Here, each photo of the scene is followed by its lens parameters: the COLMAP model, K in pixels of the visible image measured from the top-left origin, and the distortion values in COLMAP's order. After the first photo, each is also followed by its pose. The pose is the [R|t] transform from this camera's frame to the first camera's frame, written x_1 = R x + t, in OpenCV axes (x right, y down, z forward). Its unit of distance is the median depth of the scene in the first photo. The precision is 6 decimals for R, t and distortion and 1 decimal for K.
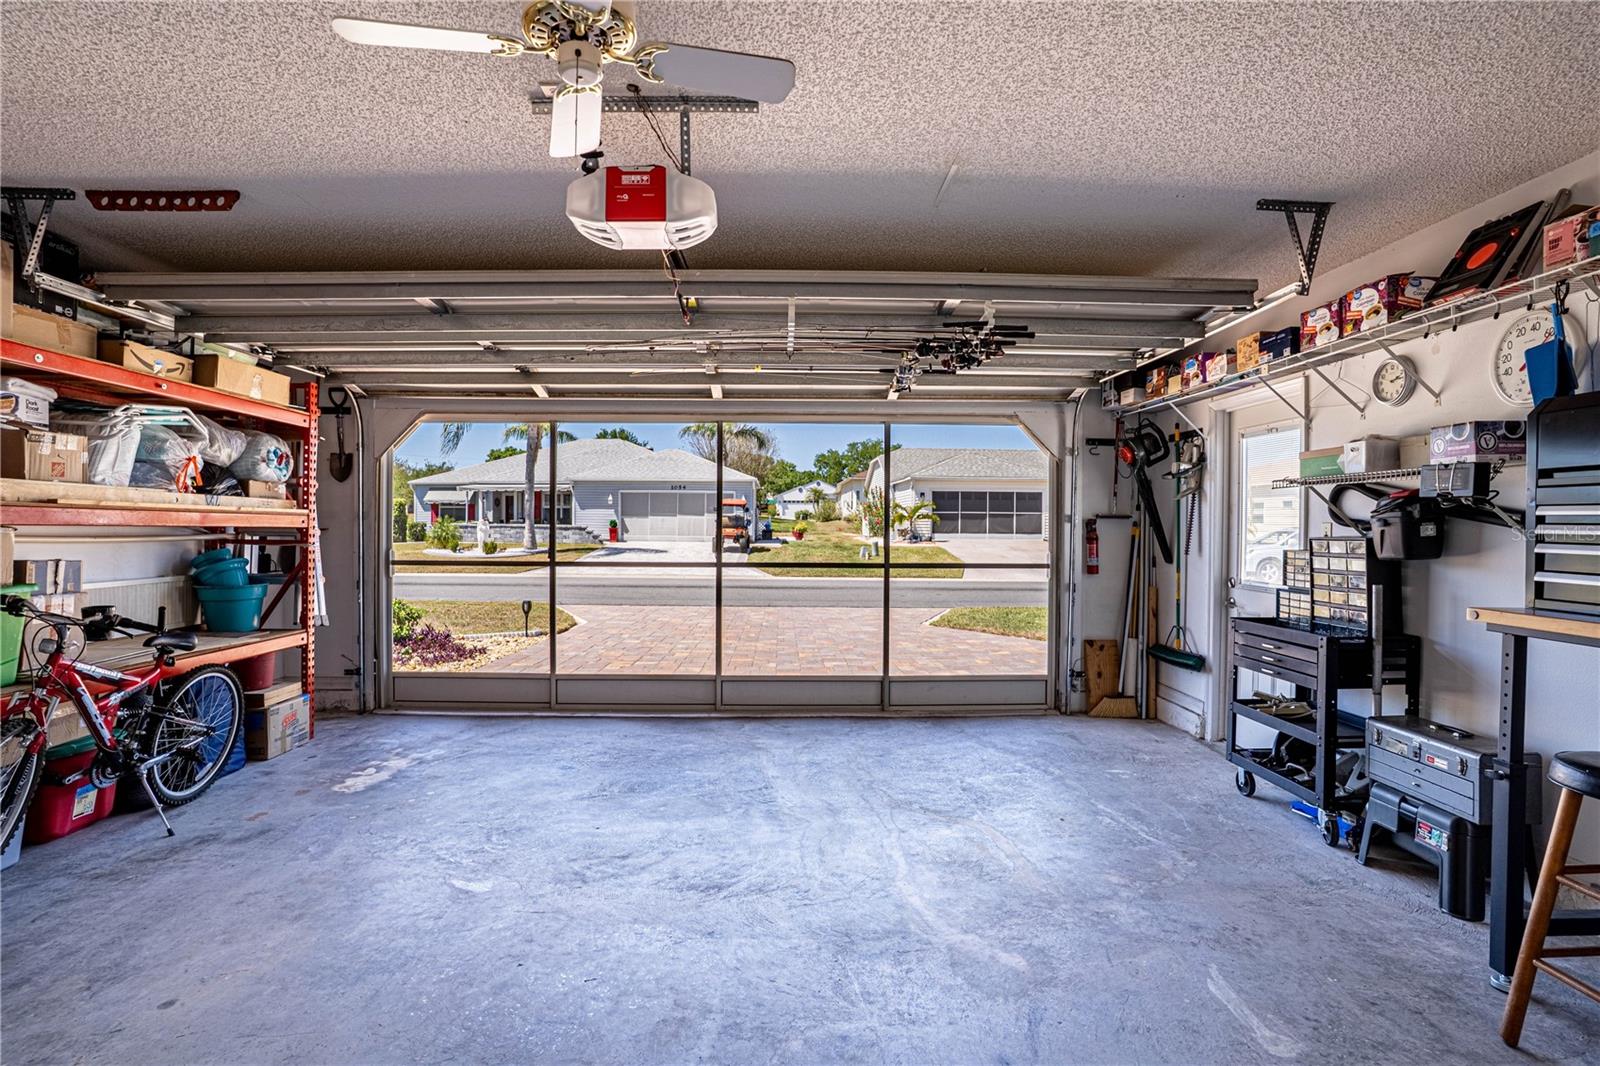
lens RADIAL K [[792.8, 0, 799.1], [0, 792.8, 531.8], [0, 0, 1]] dist [-0.082218, 0.036852]
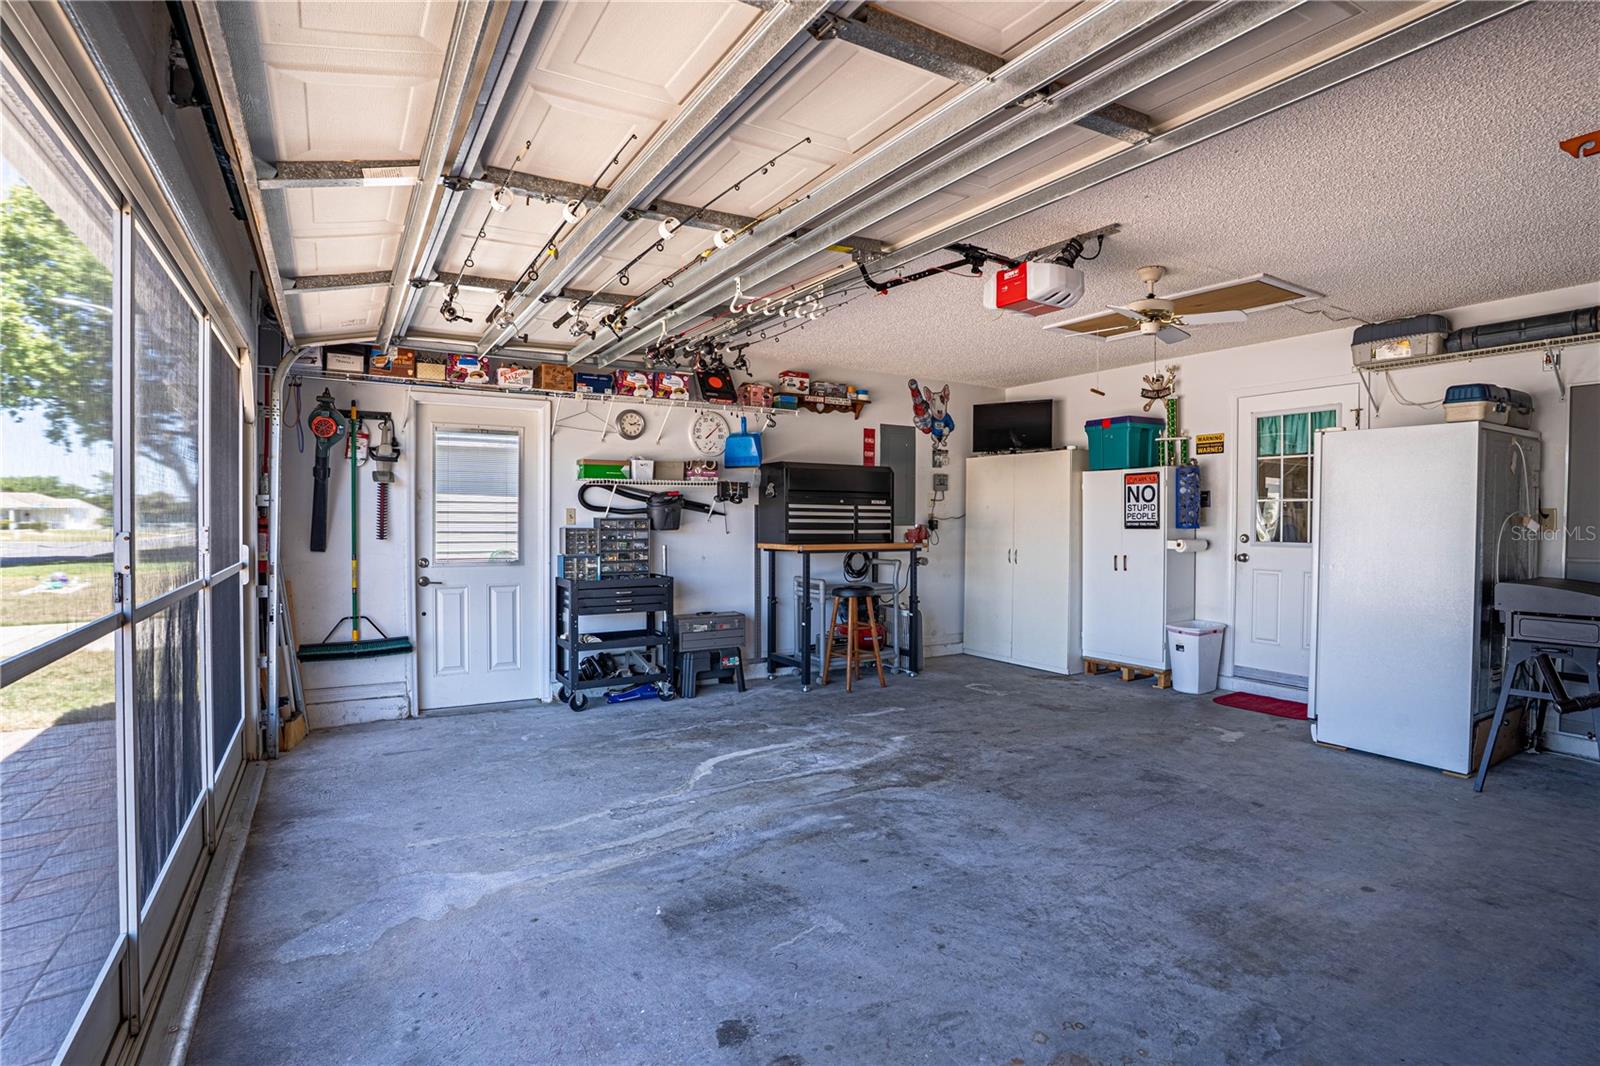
lens RADIAL K [[792.8, 0, 799.1], [0, 792.8, 531.8], [0, 0, 1]] dist [-0.082218, 0.036852]
pose [[-0.497105, -0.024786, 0.867336, -0.710867], [0.002136, 0.999554, 0.029789, -0.009494], [-0.867688, 0.016661, -0.496830, 1.200671]]
